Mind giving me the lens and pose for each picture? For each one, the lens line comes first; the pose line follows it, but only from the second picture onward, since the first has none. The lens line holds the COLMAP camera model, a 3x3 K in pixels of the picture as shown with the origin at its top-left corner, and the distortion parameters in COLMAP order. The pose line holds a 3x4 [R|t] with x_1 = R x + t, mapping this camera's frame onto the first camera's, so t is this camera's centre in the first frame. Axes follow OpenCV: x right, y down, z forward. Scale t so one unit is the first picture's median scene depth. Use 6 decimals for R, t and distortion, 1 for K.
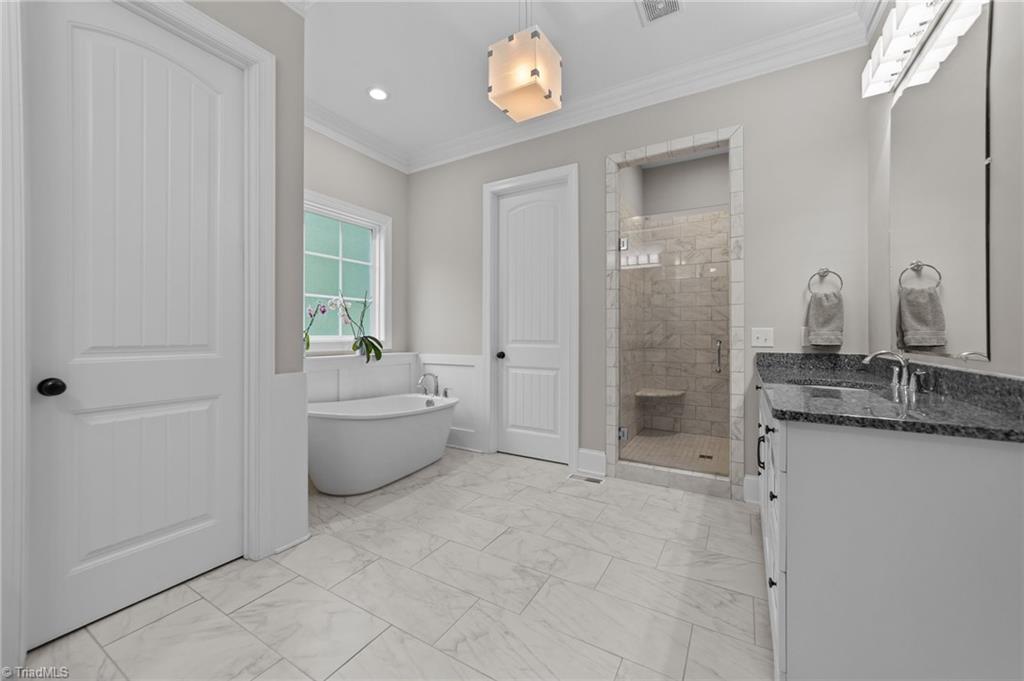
lens RADIAL K [[399.1, 0, 510.0], [0, 399.1, 335.8], [0, 0, 1]] dist [-0.004441, 0.001636]
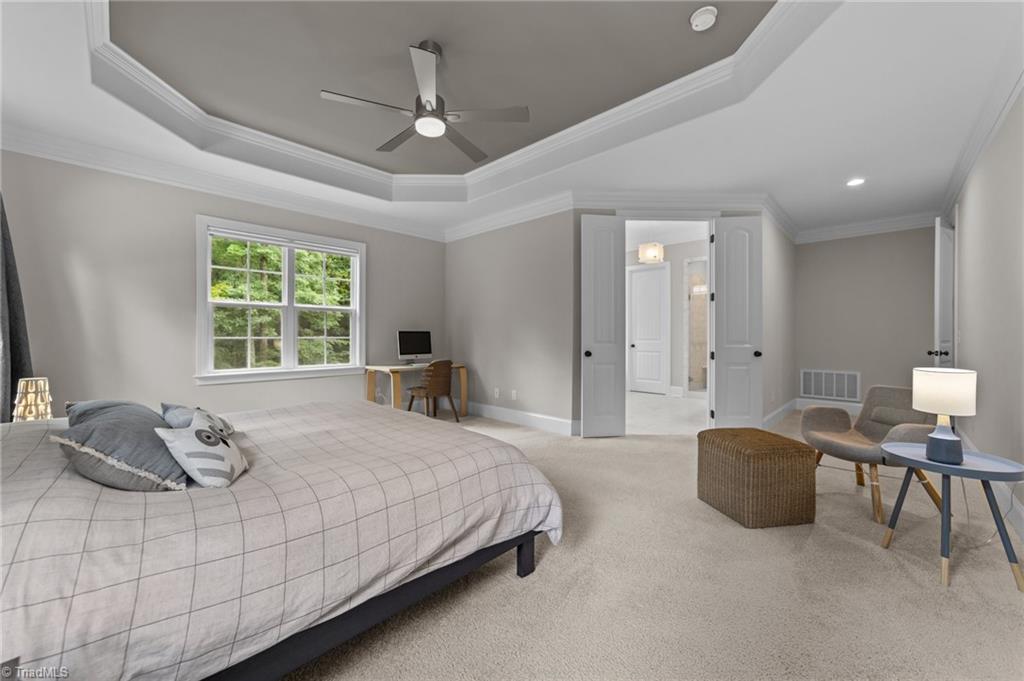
lens RADIAL K [[399.1, 0, 510.5], [0, 399.1, 337.4], [0, 0, 1]] dist [-0.004441, 0.001636]
pose [[0.972823, 0.002647, -0.231535, -0.184297], [-0.002907, 0.999995, -0.000779, 0.007634], [0.231532, 0.001430, 0.972826, -1.382126]]
